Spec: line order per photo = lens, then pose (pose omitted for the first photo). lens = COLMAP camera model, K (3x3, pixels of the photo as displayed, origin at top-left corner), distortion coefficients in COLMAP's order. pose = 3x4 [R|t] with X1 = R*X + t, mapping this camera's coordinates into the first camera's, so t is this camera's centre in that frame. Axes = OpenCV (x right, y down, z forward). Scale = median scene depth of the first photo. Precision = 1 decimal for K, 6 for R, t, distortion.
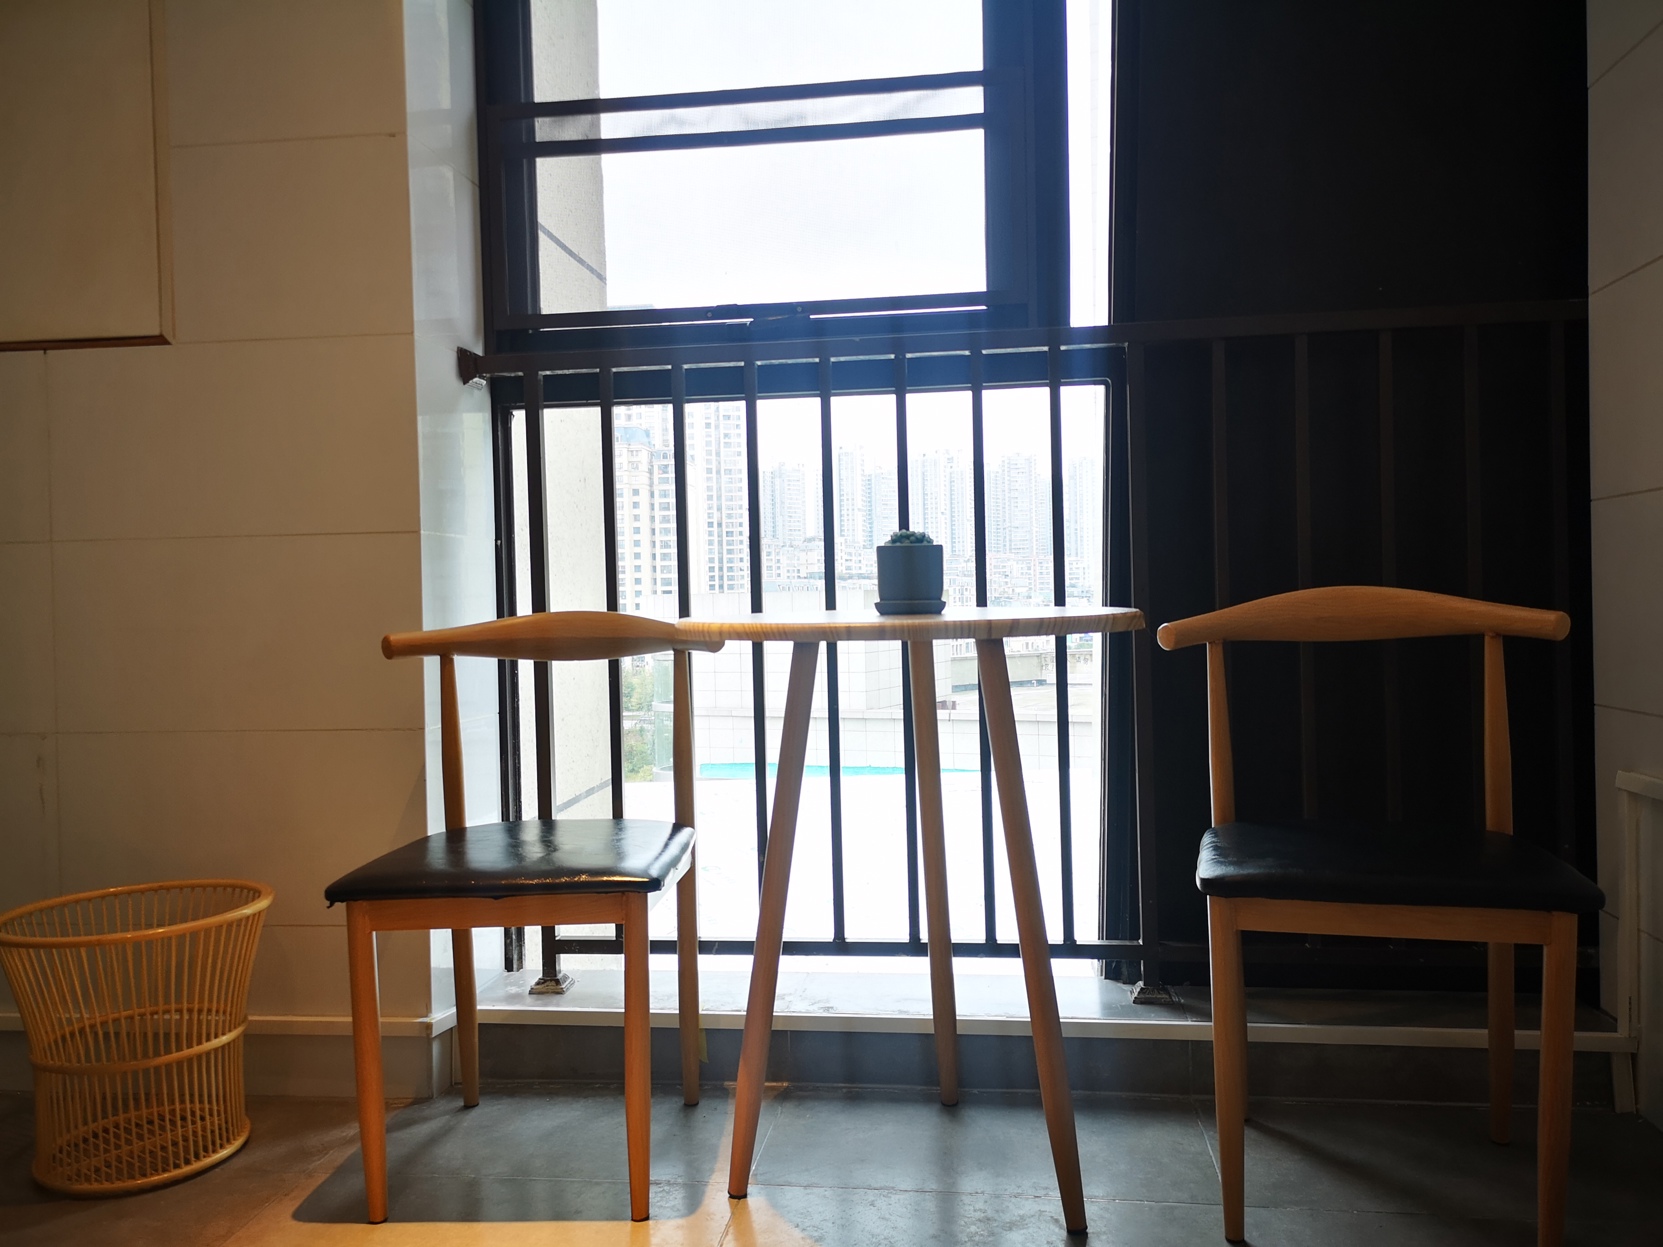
lens RADIAL K [[1295.2, 0, 831.5], [0, 1295.2, 623.5], [0, 0, 1]] dist [0.058147, -0.059548]
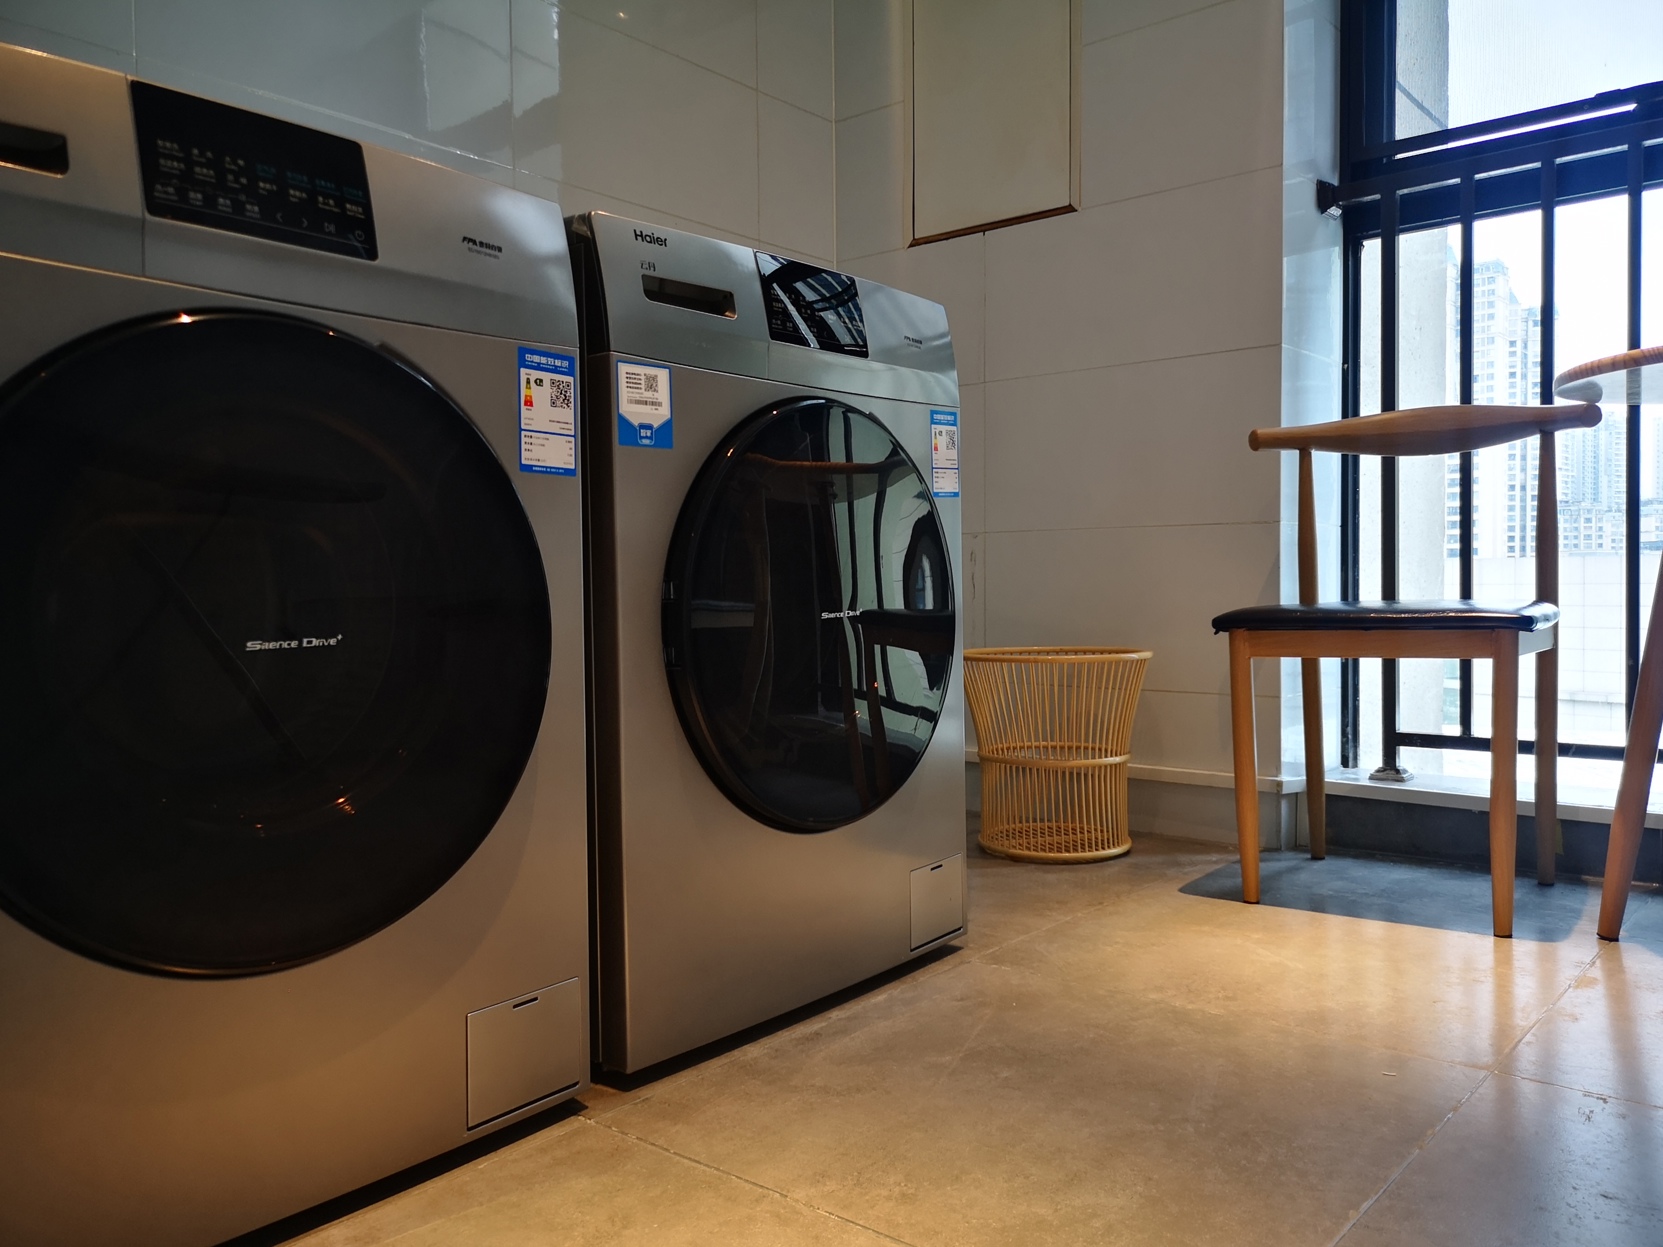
lens RADIAL K [[1295.2, 0, 831.5], [0, 1295.2, 623.5], [0, 0, 1]] dist [0.058147, -0.059548]
pose [[0.842428, 0.025850, -0.538188, -0.030747], [-0.016393, 0.999616, 0.022353, 0.147892], [0.538559, -0.010008, 0.842528, -0.154770]]
